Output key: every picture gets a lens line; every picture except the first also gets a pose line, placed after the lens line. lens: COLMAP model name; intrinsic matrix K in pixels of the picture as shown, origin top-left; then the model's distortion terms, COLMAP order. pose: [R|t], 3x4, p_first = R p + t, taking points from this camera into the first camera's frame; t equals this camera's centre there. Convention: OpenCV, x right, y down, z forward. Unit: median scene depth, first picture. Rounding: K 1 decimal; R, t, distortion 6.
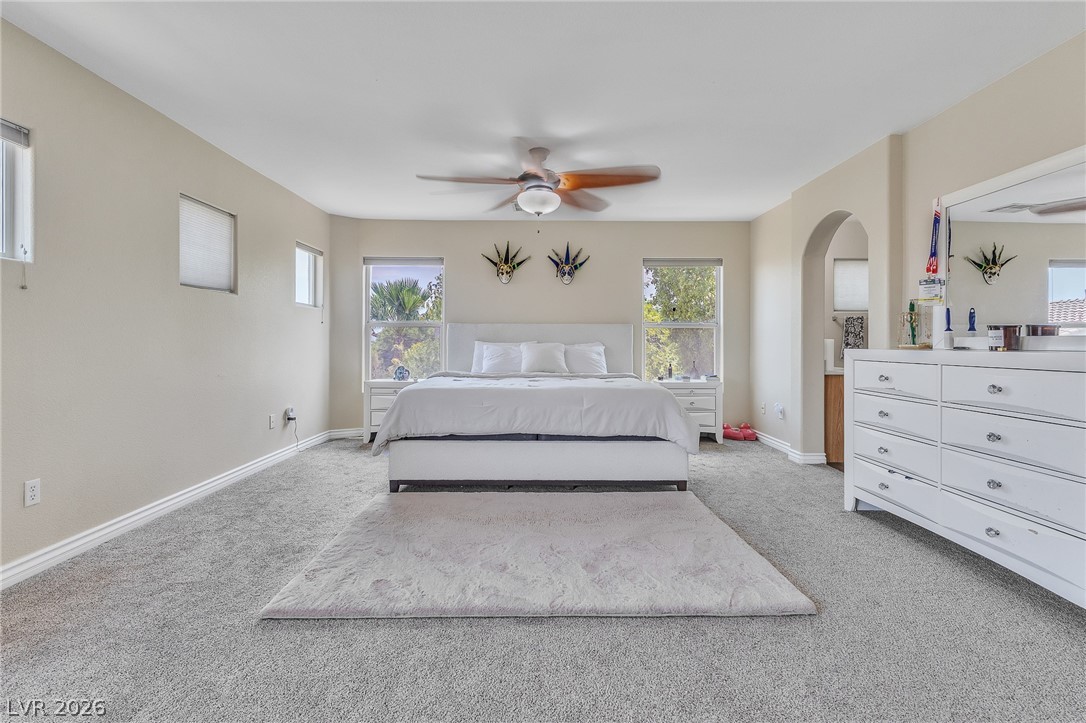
lens RADIAL K [[516.4, 0, 542.0], [0, 516.4, 345.2], [0, 0, 1]] dist [0.004625, 0.001587]
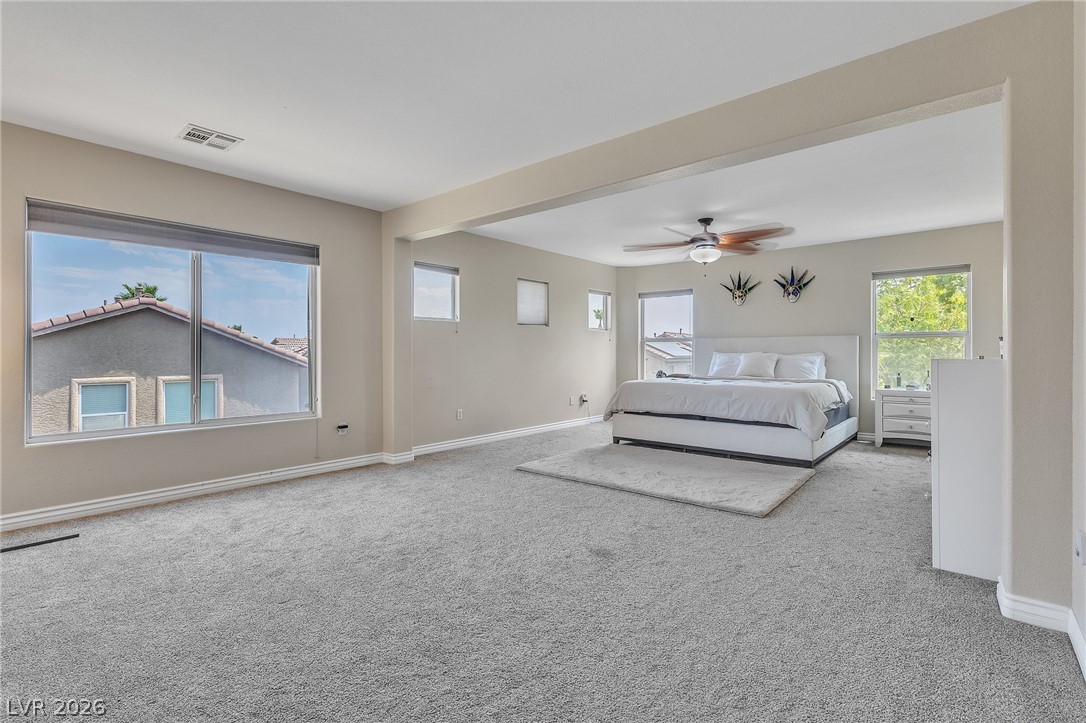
lens RADIAL K [[516.4, 0, 543.1], [0, 516.4, 360.2], [0, 0, 1]] dist [0.004625, 0.001587]
pose [[0.758551, 0.004883, -0.651595, 0.531822], [0.000532, 0.999967, 0.008113, 0.002528], [0.651613, -0.006501, 0.758524, -0.348836]]
